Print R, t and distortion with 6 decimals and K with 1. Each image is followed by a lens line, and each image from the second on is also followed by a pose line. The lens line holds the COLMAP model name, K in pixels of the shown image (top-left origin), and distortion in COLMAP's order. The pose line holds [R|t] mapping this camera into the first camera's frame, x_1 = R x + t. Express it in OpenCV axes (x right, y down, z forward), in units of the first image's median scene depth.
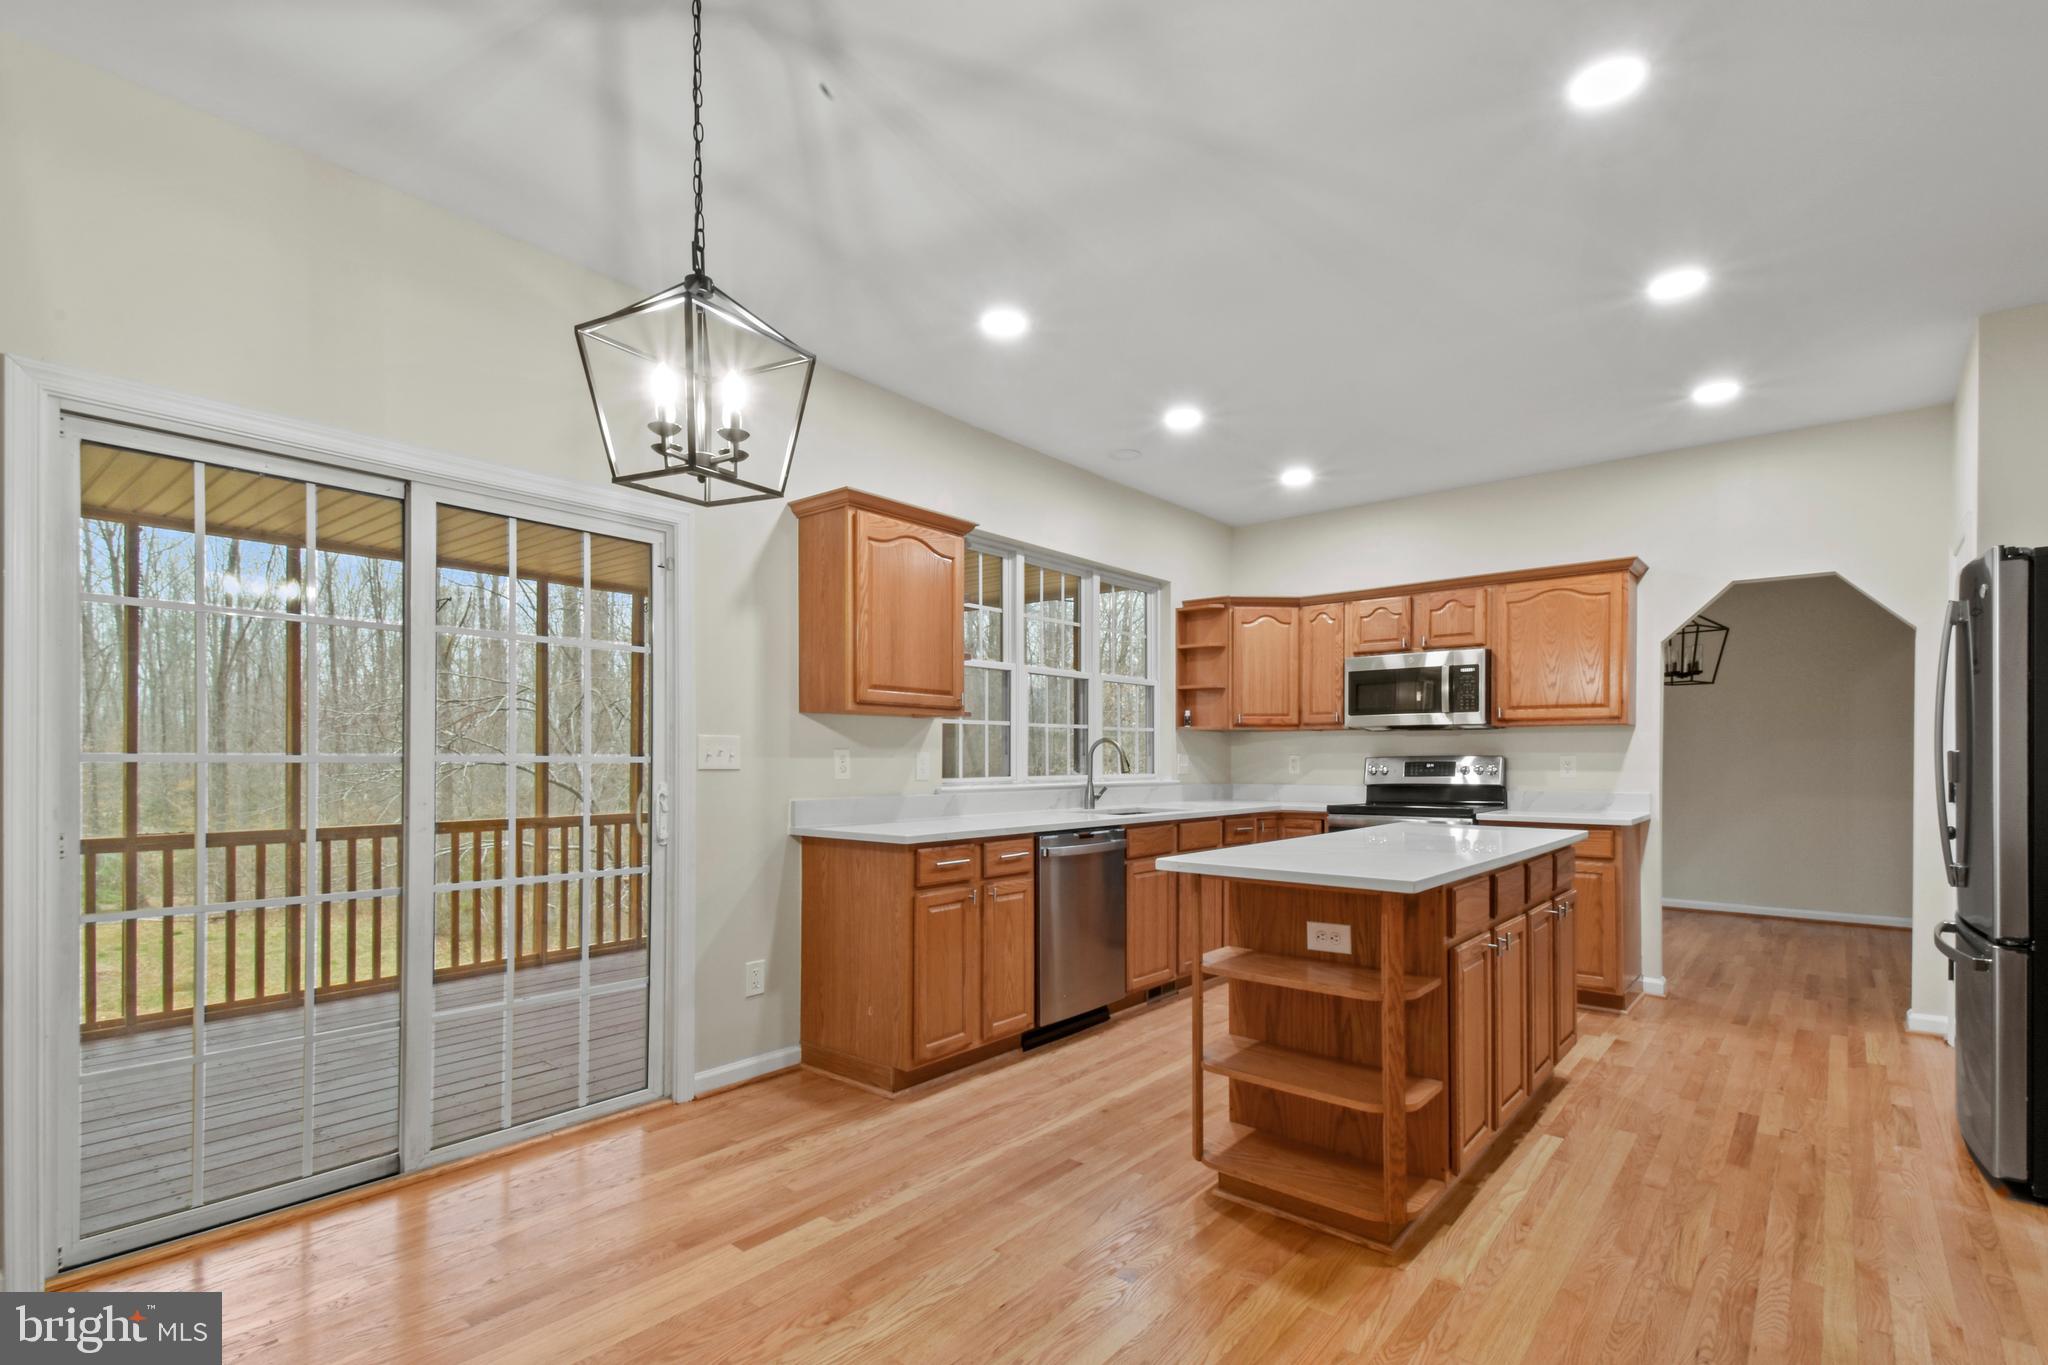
lens RADIAL K [[980.8, 0, 1007.4], [0, 980.8, 759.3], [0, 0, 1]] dist [0.033216, -0.011092]
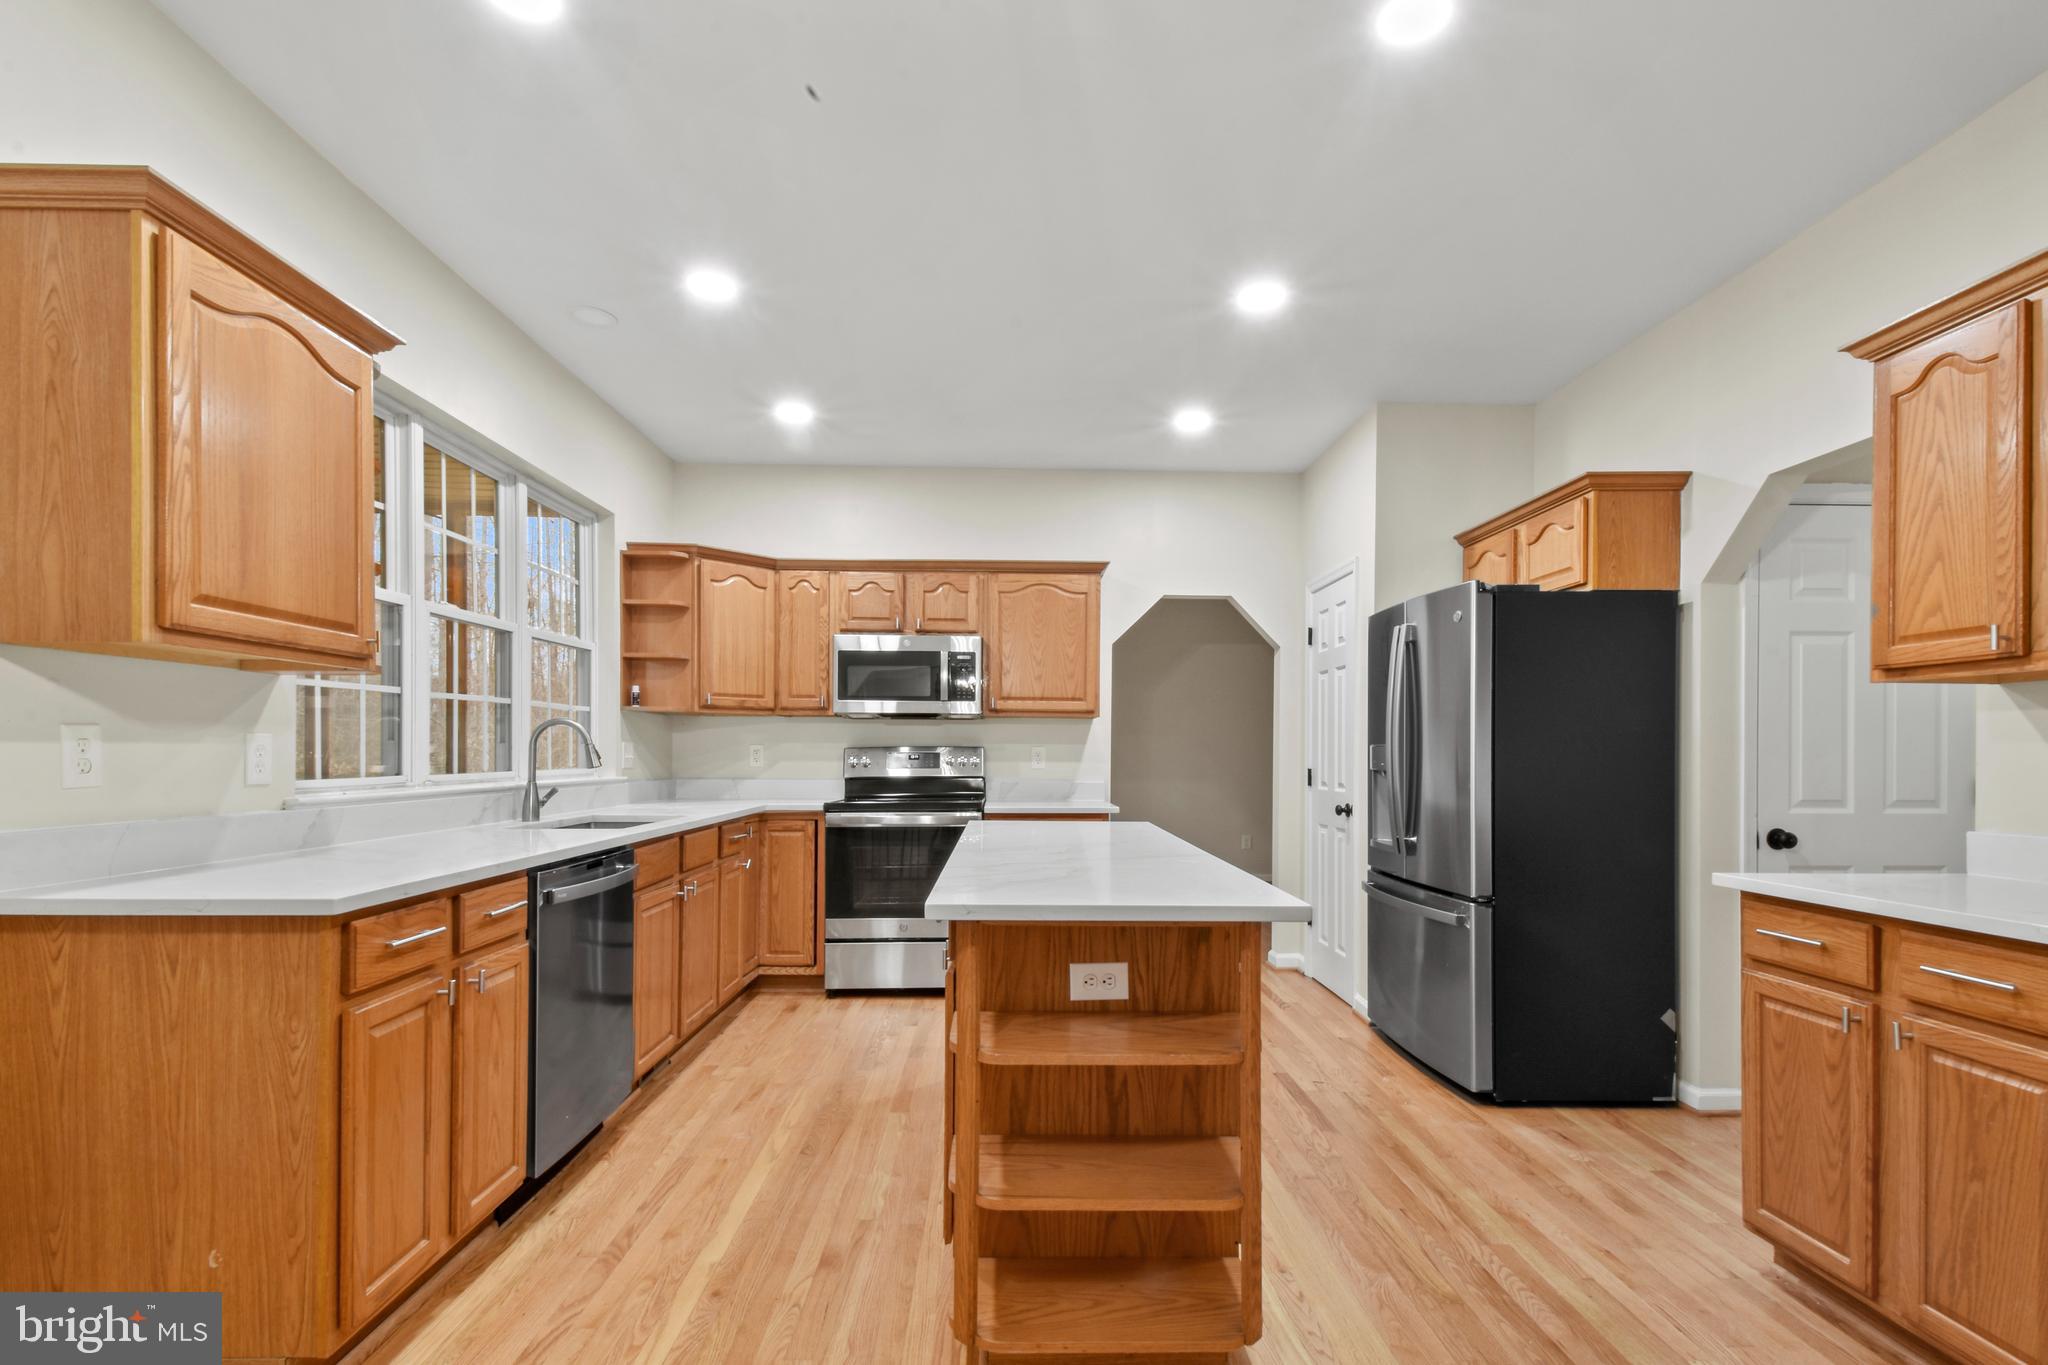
lens RADIAL K [[980.8, 0, 1058.6], [0, 980.8, 750.2], [0, 0, 1]] dist [0.033216, -0.011092]
pose [[0.731587, 0.004474, 0.681733, -0.124698], [-0.005223, 0.999986, -0.000958, 0.000245], [-0.681728, -0.002860, 0.731600, 0.257129]]
